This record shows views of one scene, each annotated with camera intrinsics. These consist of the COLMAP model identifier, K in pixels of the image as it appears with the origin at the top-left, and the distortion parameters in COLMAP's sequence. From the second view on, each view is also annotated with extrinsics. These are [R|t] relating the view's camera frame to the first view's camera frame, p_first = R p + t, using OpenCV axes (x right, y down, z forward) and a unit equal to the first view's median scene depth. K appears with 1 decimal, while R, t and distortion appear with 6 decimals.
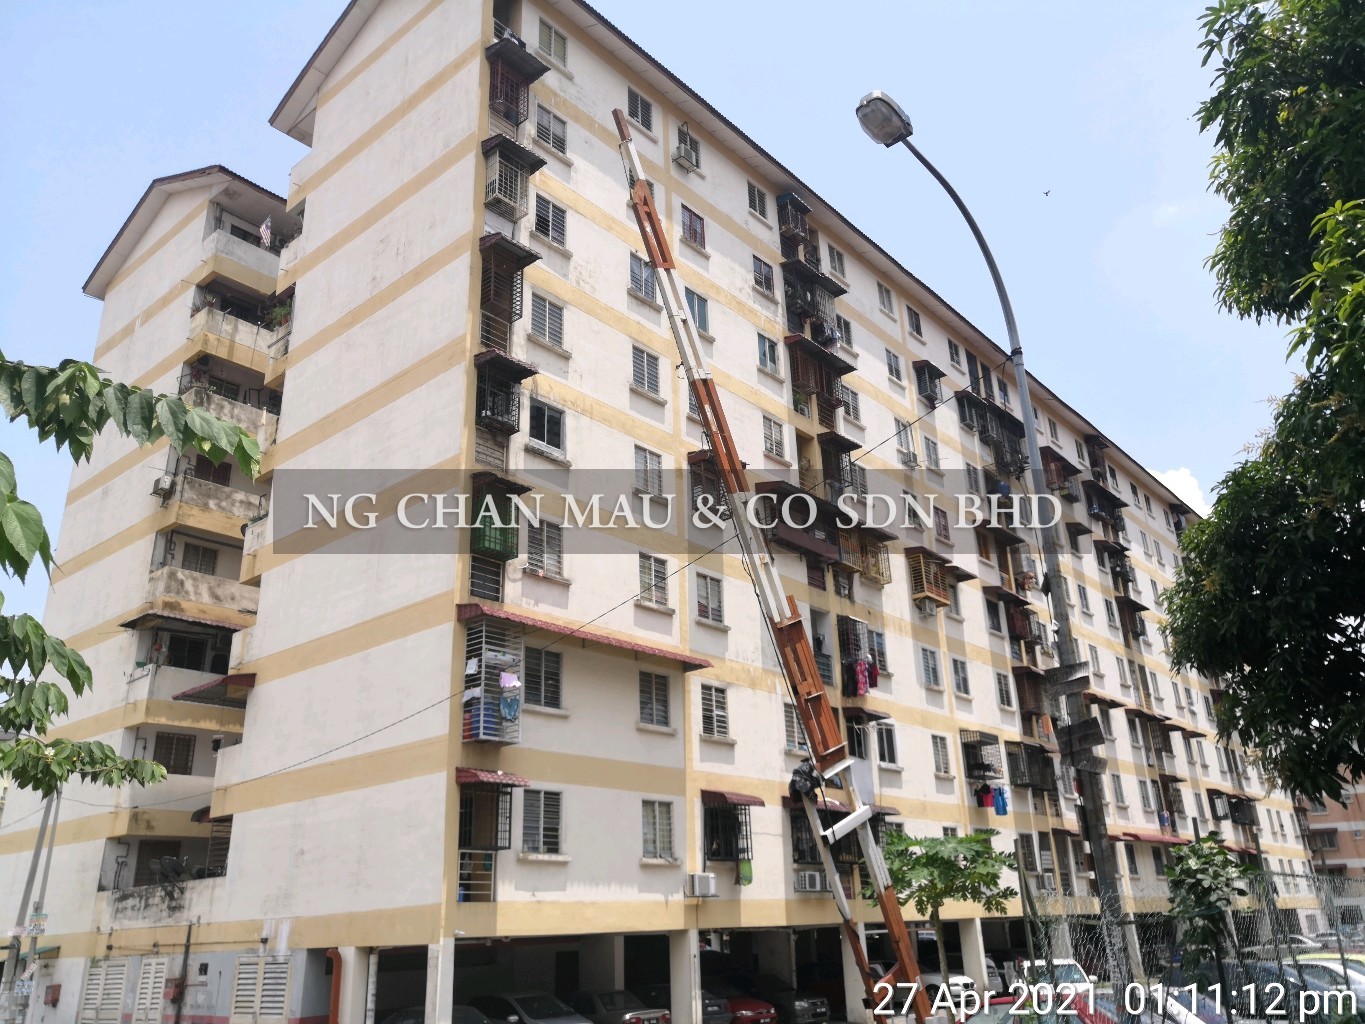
lens RADIAL K [[1074.6, 0, 682.5], [0, 1074.6, 512.0], [0, 0, 1]] dist [0.009250, 0.001342]
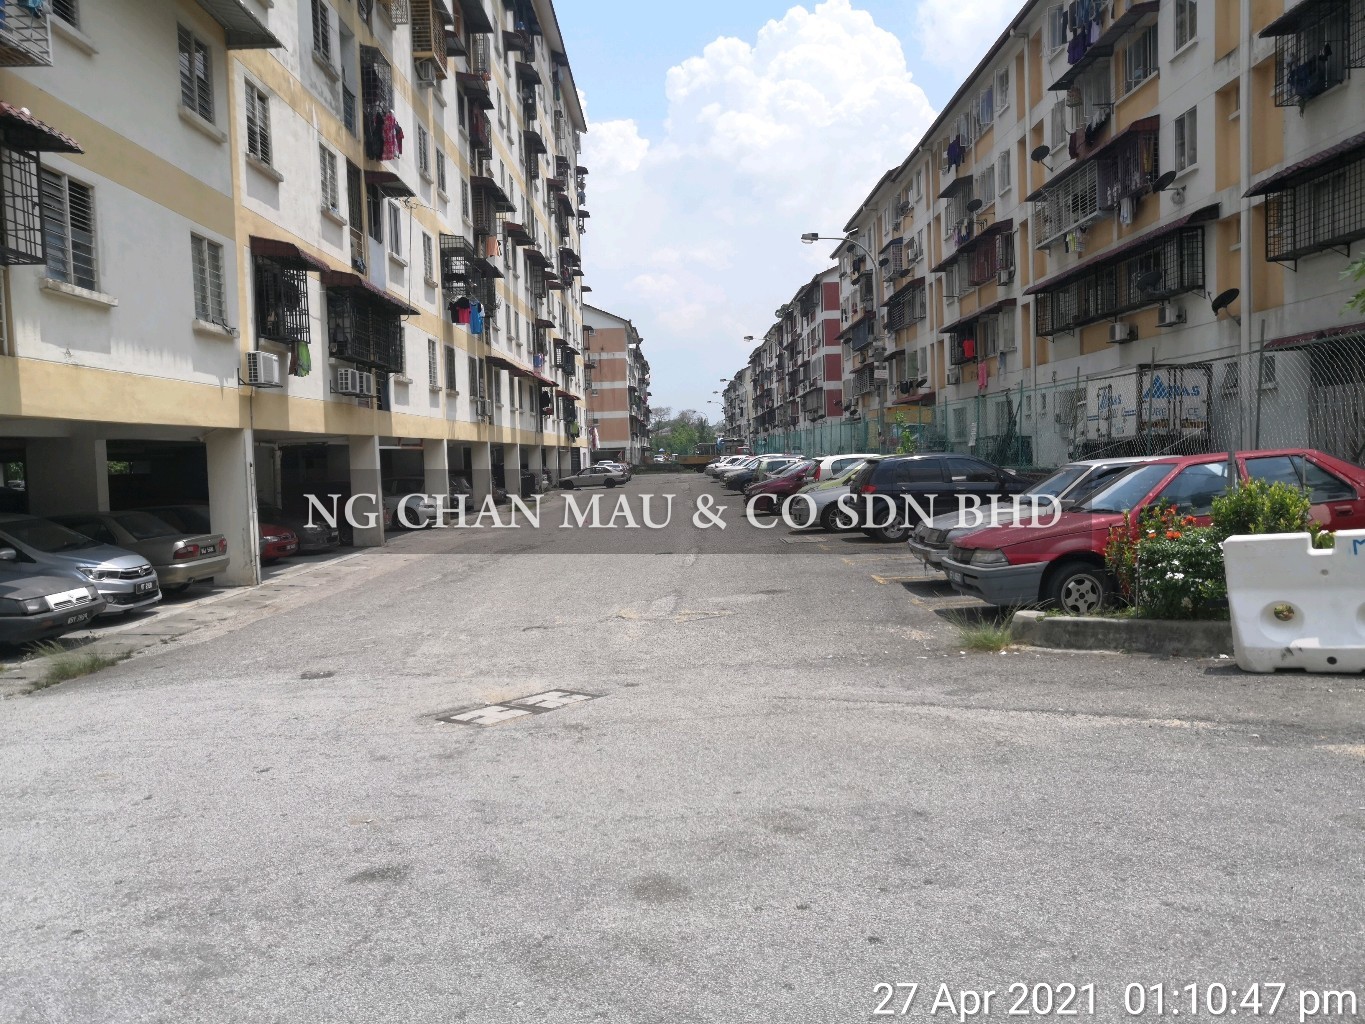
lens RADIAL K [[1060.1, 0, 682.5], [0, 1060.1, 512.0], [0, 0, 1]] dist [-0.030942, 0.003241]
pose [[0.758851, -0.026412, 0.650729, -0.211909], [-0.229227, 0.924408, 0.304834, 0.157949], [-0.609590, -0.380489, 0.695434, 0.319607]]
